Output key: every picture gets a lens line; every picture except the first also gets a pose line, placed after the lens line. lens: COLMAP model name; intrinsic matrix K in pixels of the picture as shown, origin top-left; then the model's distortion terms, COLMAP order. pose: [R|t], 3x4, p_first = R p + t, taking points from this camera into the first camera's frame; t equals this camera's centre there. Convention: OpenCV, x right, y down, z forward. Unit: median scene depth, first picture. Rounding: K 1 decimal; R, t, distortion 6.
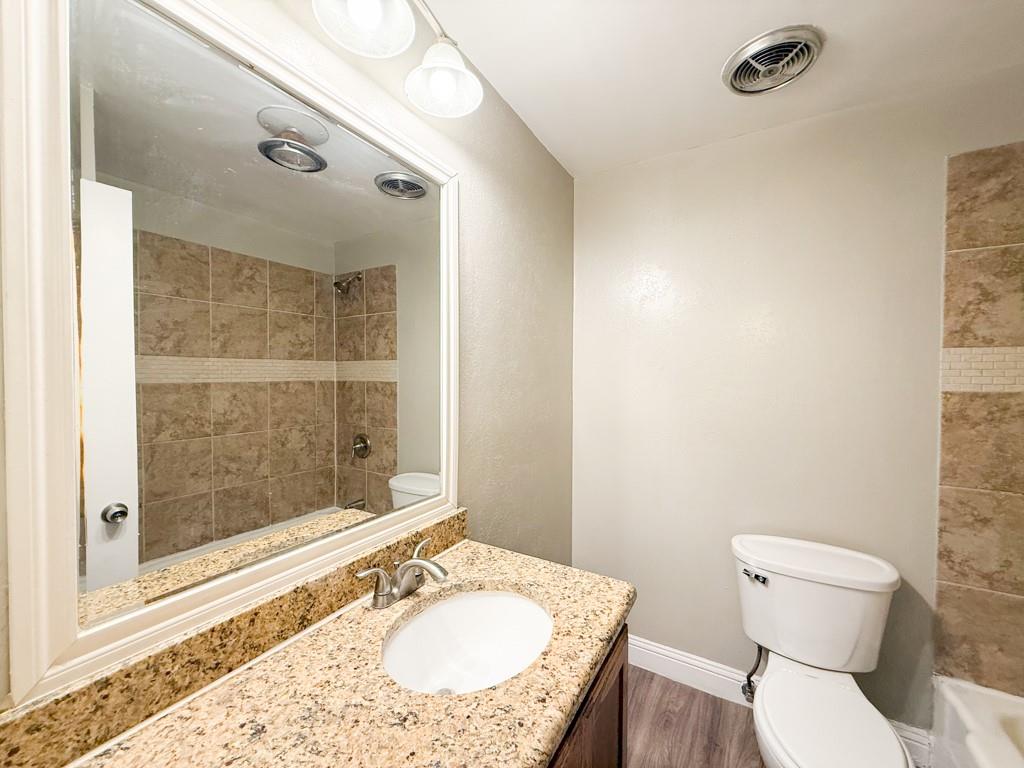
lens RADIAL K [[407.4, 0, 507.4], [0, 407.4, 384.9], [0, 0, 1]] dist [0.002410, -0.001327]
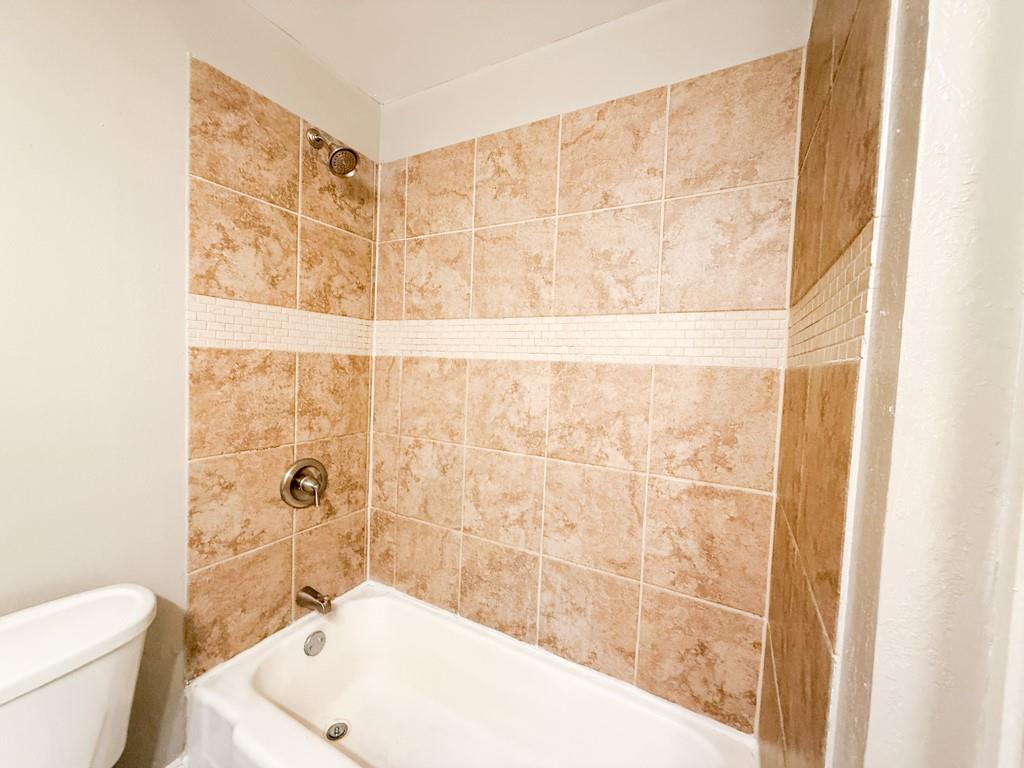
lens RADIAL K [[407.4, 0, 507.0], [0, 407.4, 381.3], [0, 0, 1]] dist [0.002410, -0.001327]
pose [[-0.023023, -0.048426, 0.998561, 0.230957], [-0.017838, 0.998687, 0.048021, 0.035709], [-0.999576, -0.016707, -0.023856, 0.384612]]
